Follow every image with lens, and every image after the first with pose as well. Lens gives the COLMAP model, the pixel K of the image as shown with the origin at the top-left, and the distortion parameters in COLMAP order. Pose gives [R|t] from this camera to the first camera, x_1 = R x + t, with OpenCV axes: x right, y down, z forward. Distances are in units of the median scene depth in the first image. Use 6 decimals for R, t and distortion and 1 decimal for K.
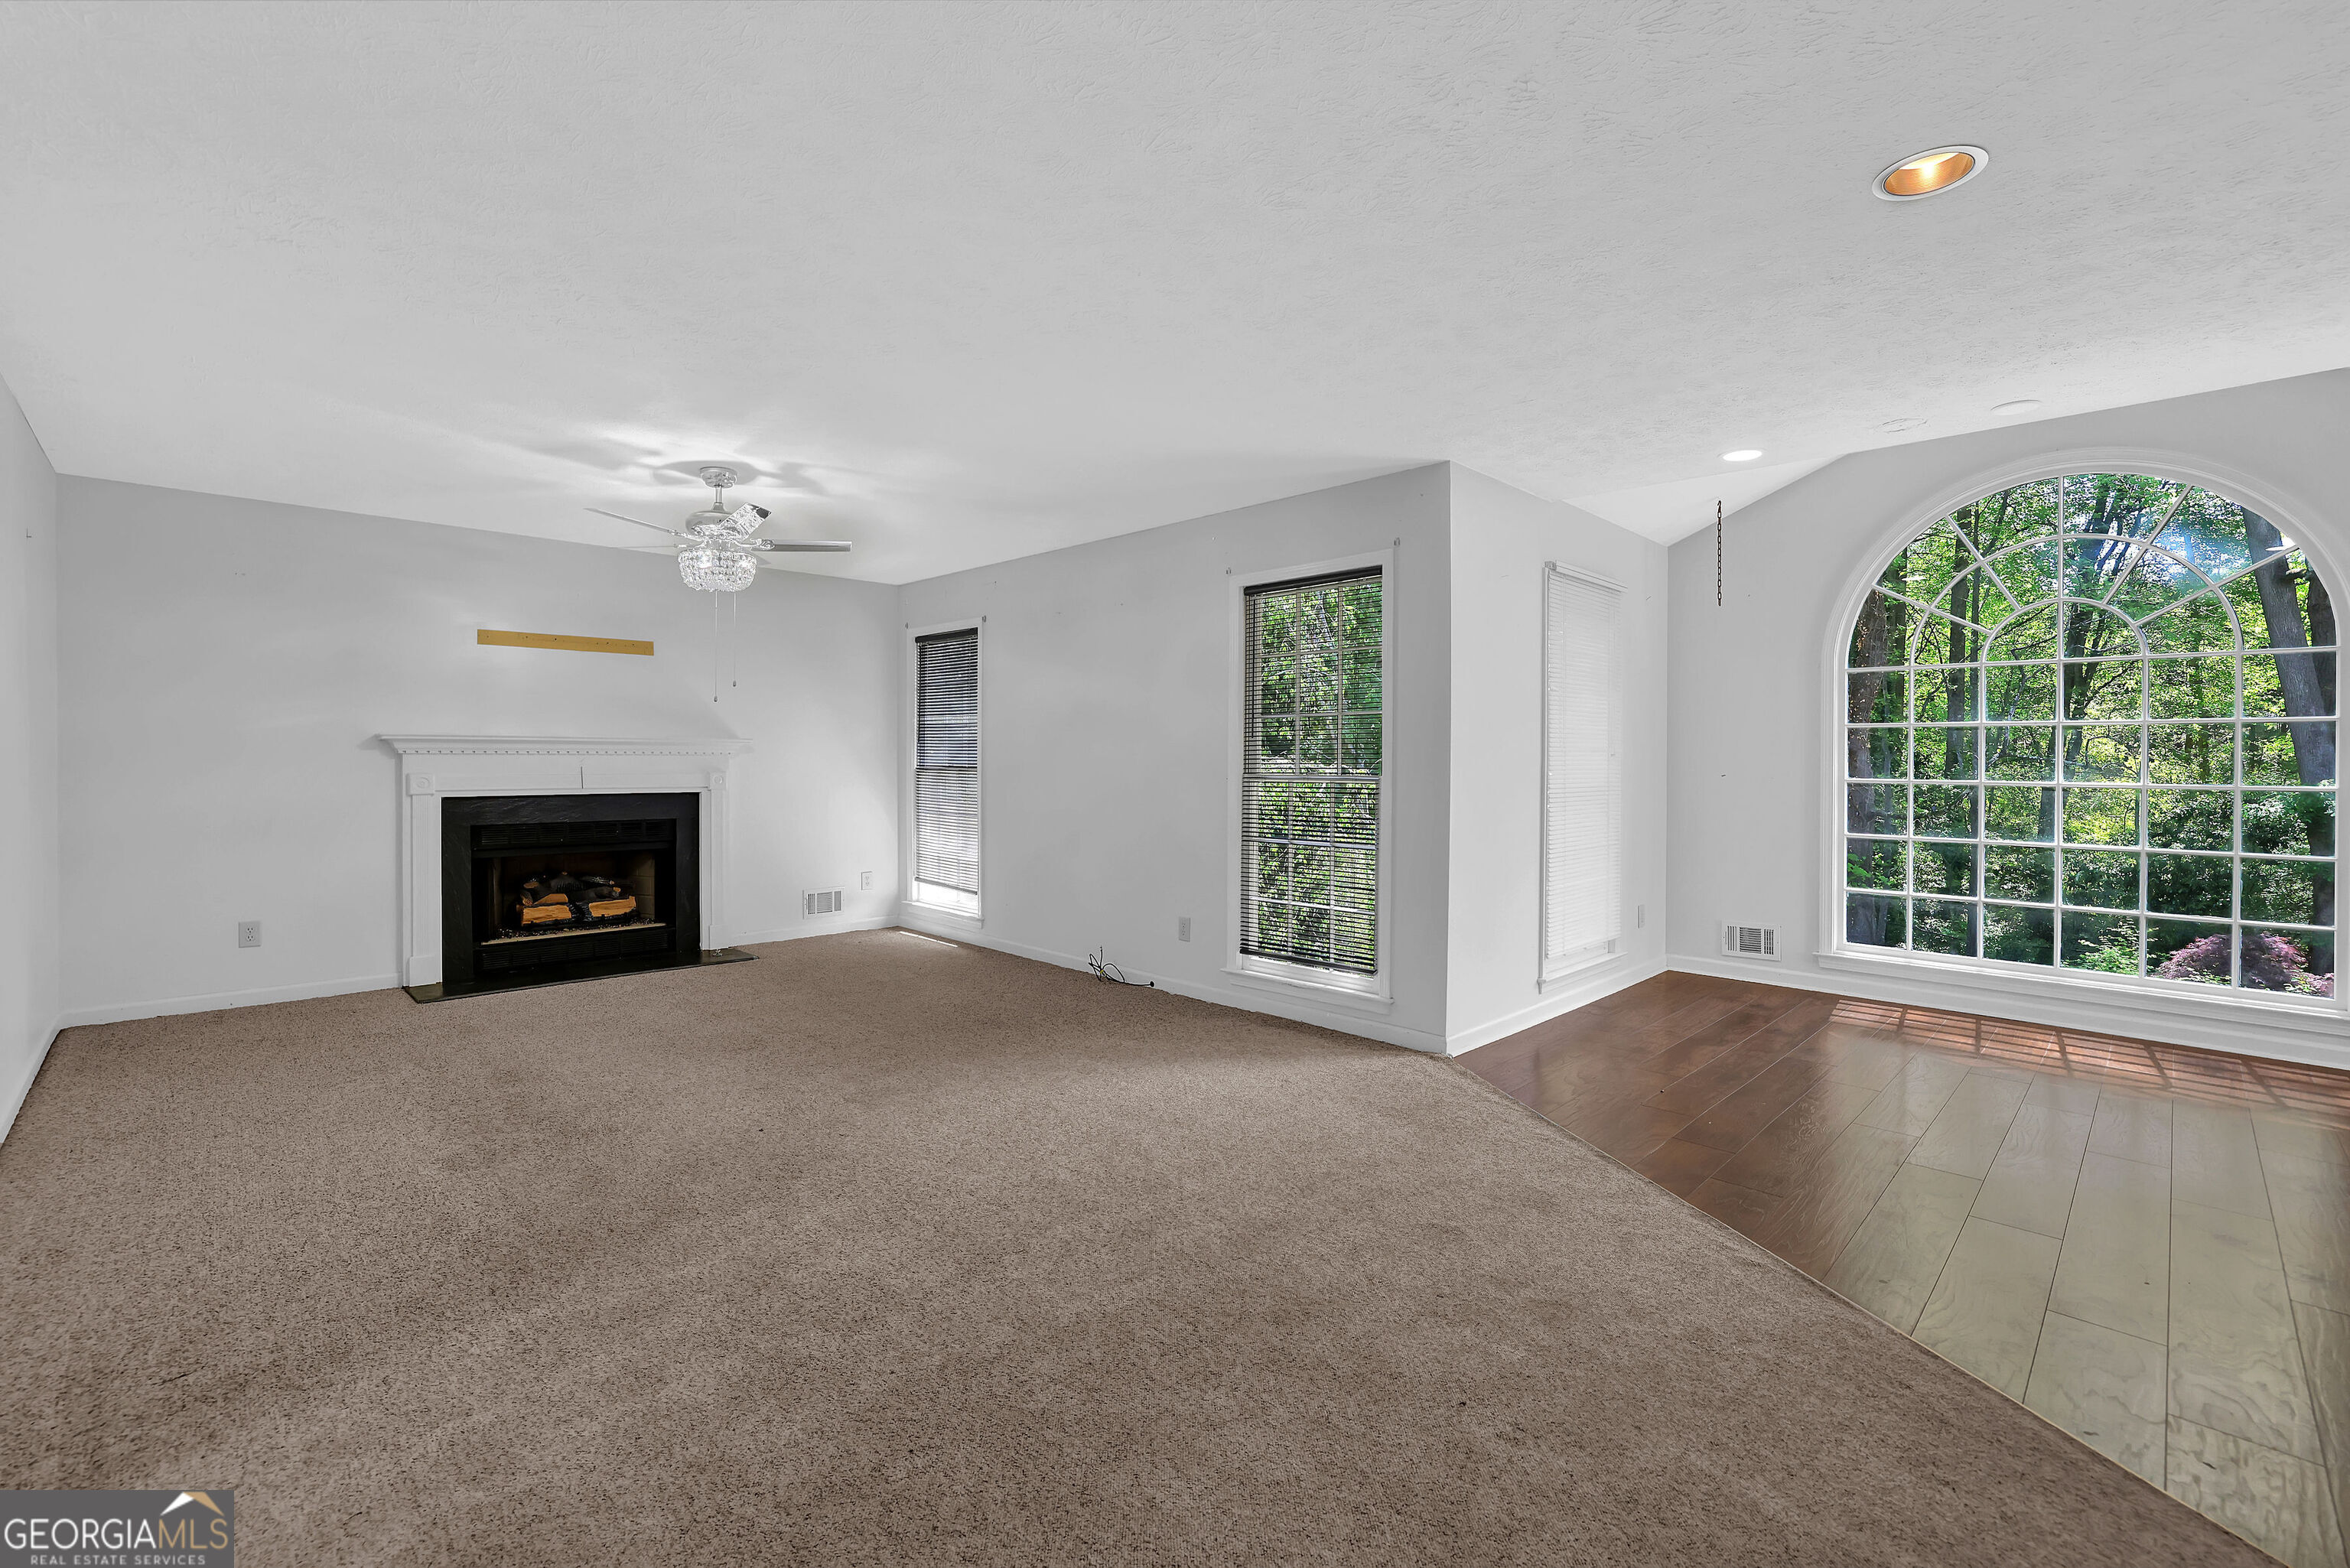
lens RADIAL K [[1017.1, 0, 1168.9], [0, 1017.1, 766.6], [0, 0, 1]] dist [-0.038944, 0.020921]
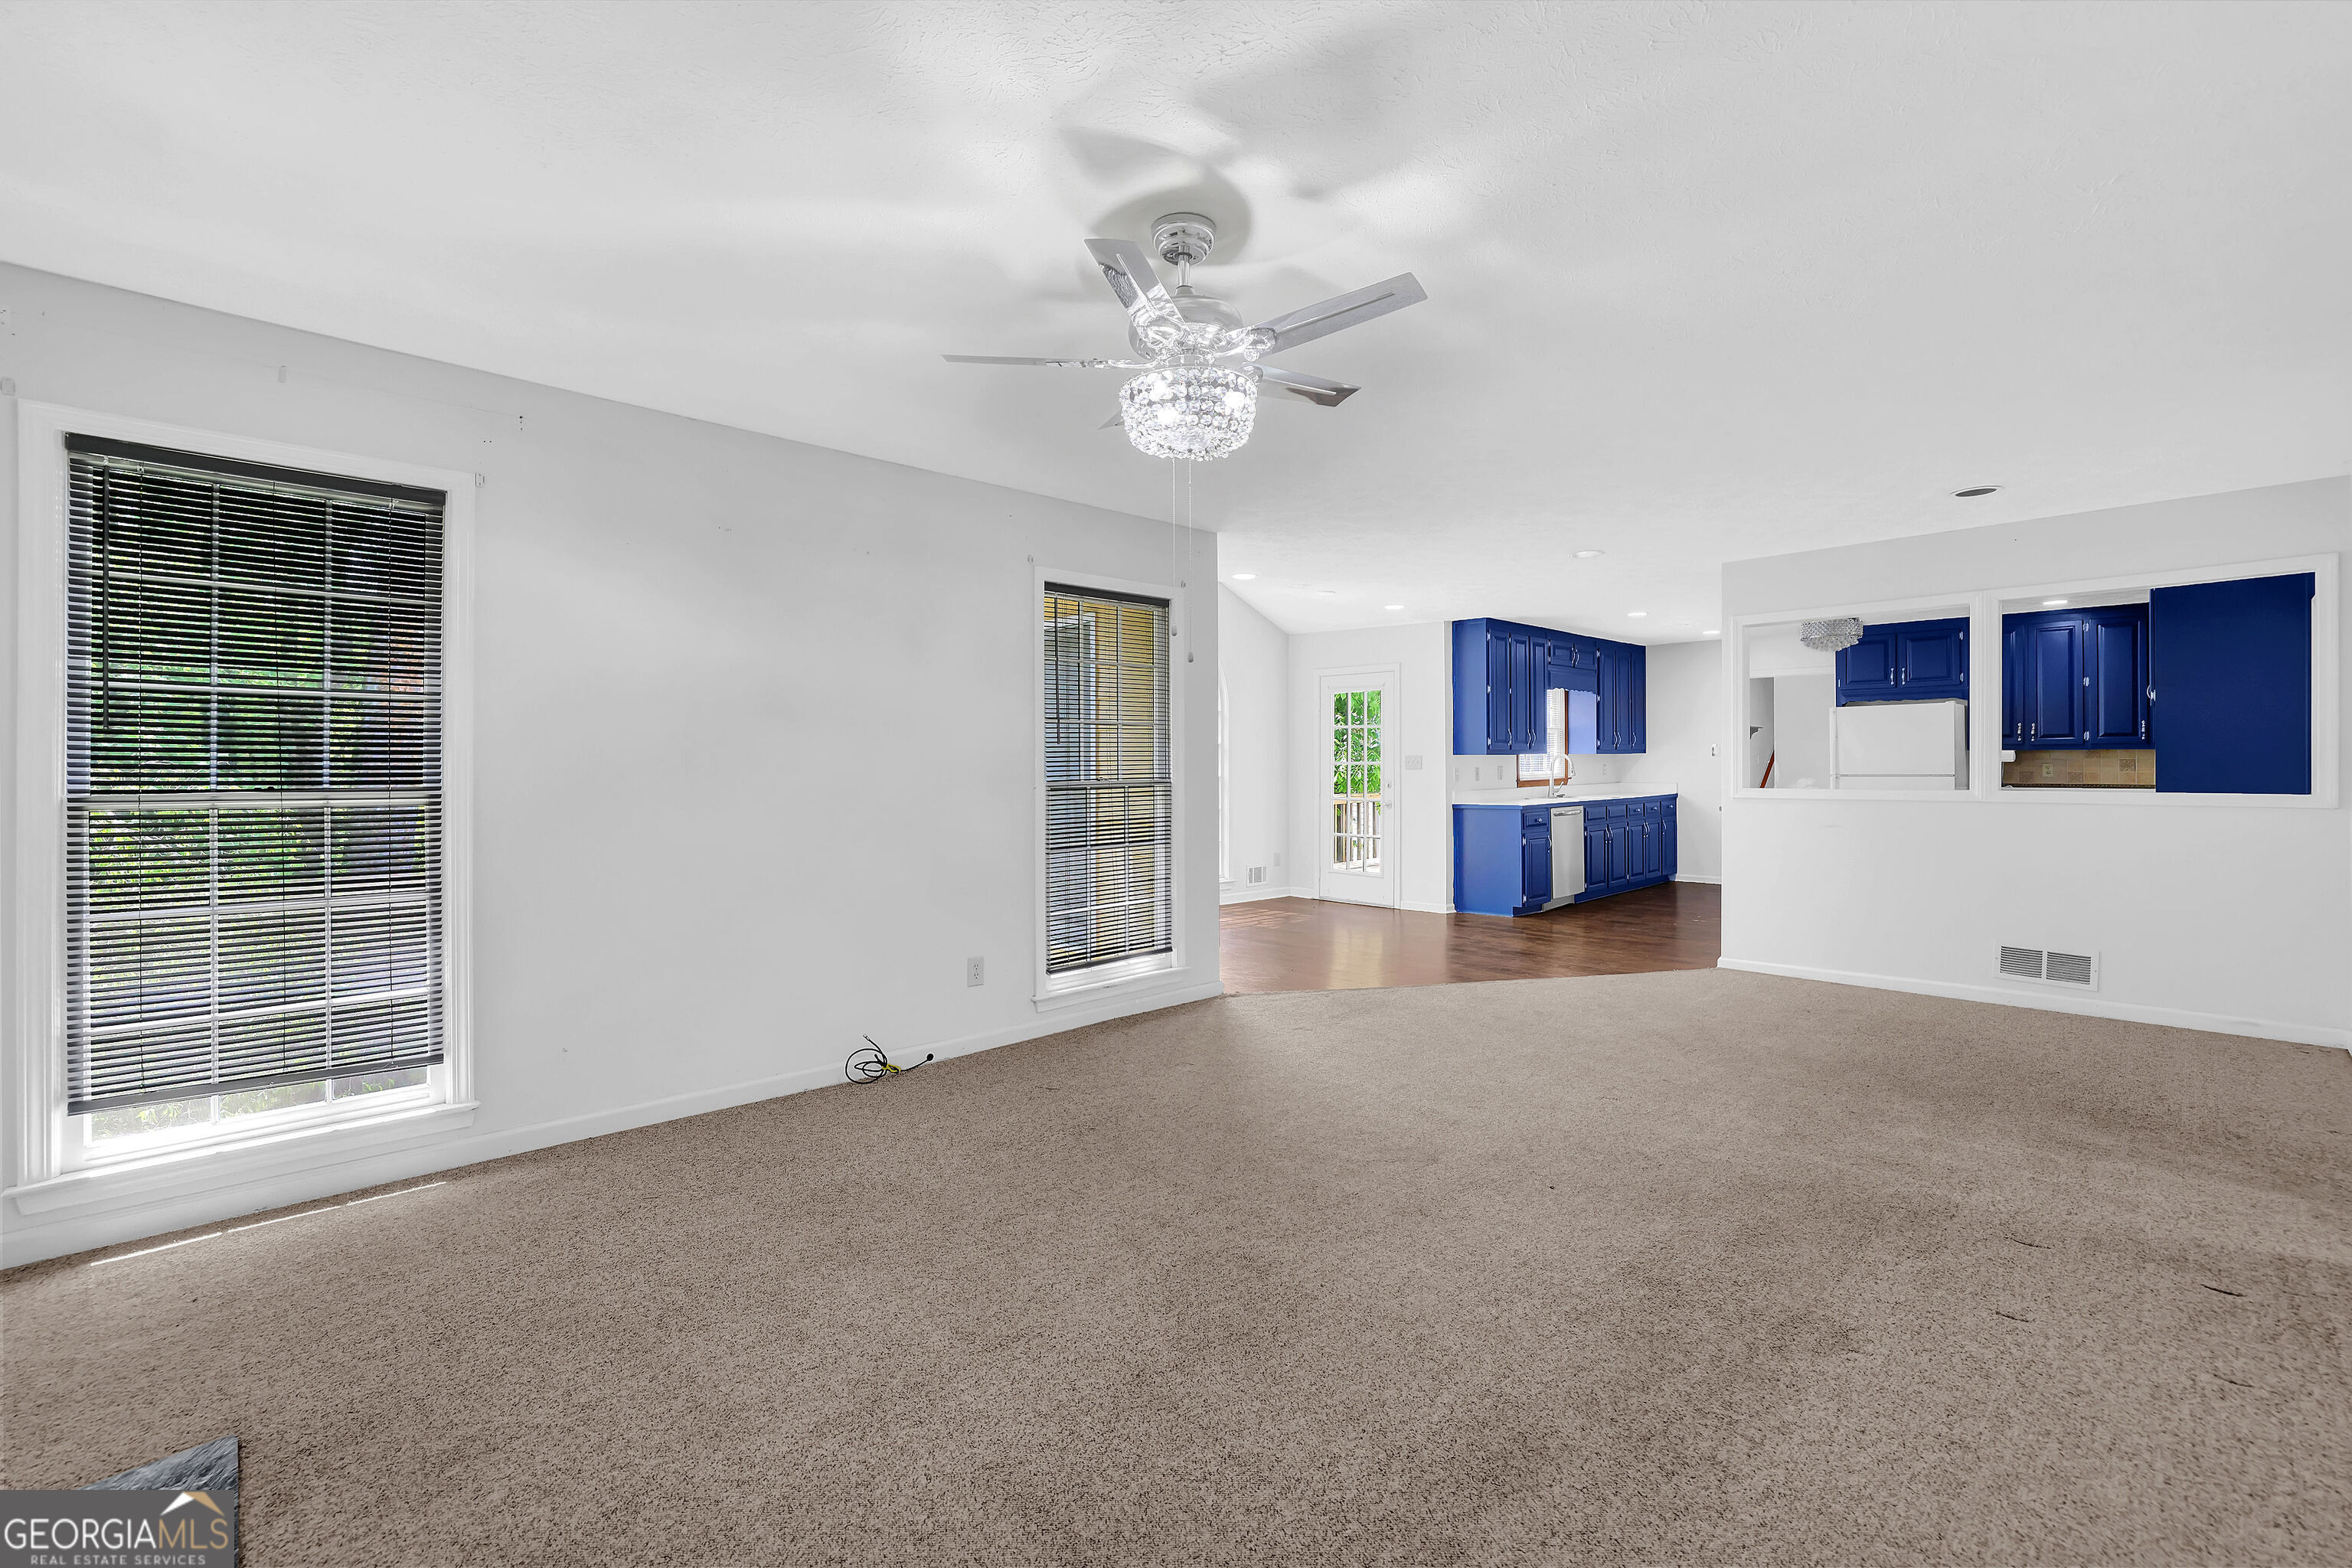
lens RADIAL K [[1018.0, 0, 1169.9], [0, 1018.0, 766.5], [0, 0, 1]] dist [-0.038944, 0.020921]
pose [[0.001361, -0.005759, 0.999982, -0.868746], [0.007145, 0.999958, 0.005750, -0.011808], [-0.999974, 0.007138, 0.001402, 0.896744]]
